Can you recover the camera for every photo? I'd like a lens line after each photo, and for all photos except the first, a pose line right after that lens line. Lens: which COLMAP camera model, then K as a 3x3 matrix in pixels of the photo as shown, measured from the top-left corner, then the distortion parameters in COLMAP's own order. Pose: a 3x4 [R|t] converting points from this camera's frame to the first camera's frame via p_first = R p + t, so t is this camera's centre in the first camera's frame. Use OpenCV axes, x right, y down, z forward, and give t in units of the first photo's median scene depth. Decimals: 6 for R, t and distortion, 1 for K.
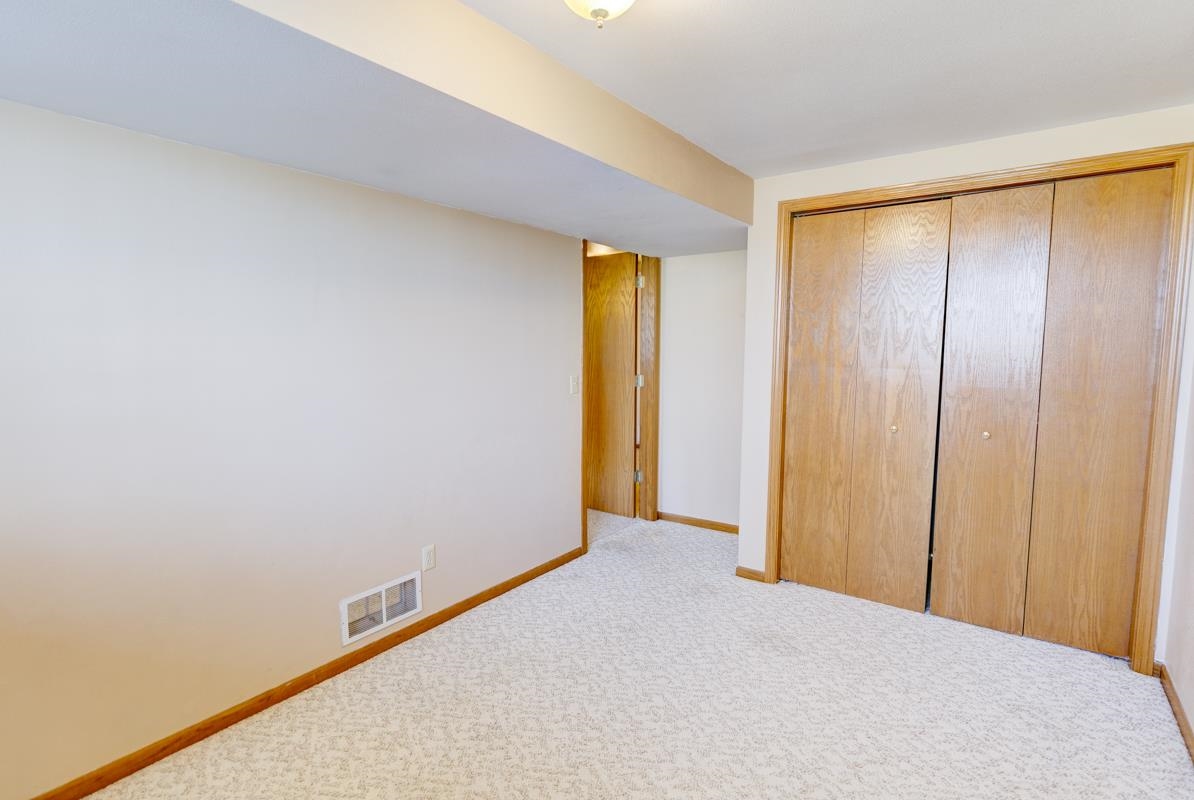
lens RADIAL K [[576.3, 0, 603.4], [0, 576.3, 396.7], [0, 0, 1]] dist [-0.001765, -0.000499]
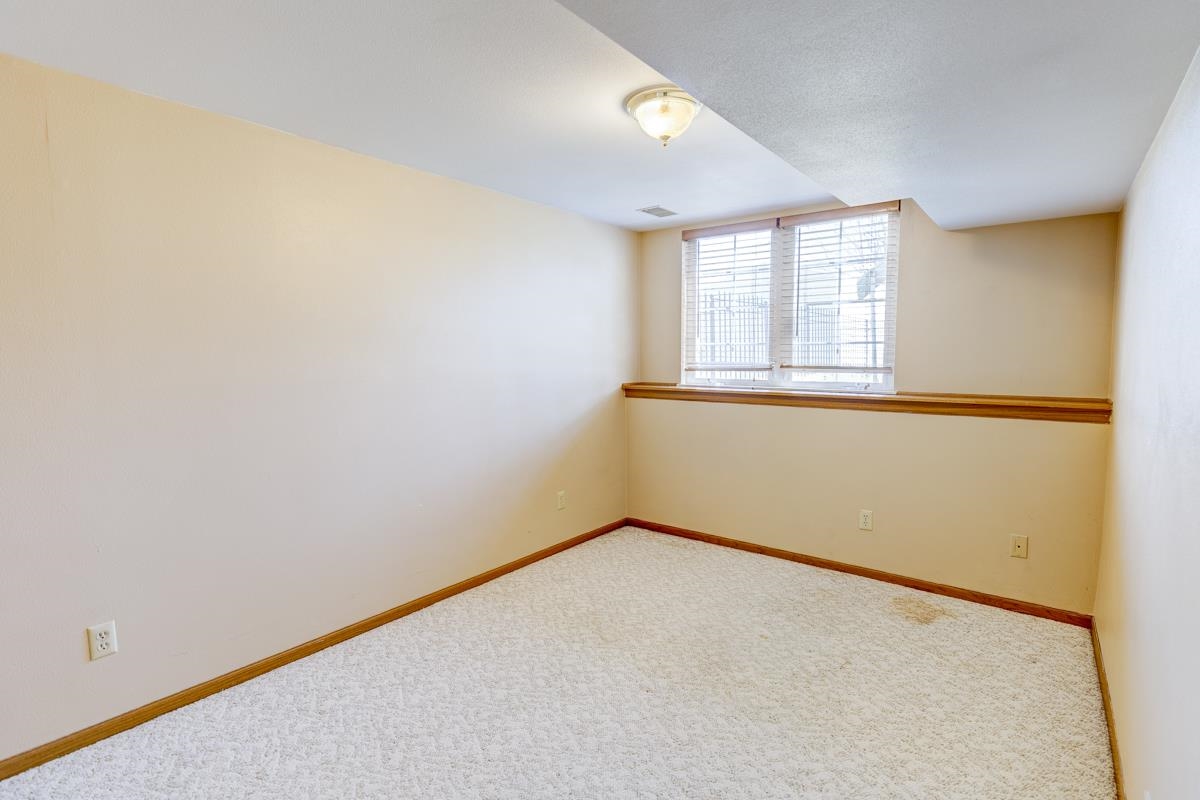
lens RADIAL K [[580.4, 0, 607.1], [0, 580.4, 395.2], [0, 0, 1]] dist [-0.001322, 0.000461]
pose [[-0.999771, 0.006224, 0.020455, 0.079754], [0.009579, 0.985697, 0.168257, -0.165364], [-0.019115, 0.168414, -0.985531, 1.905644]]
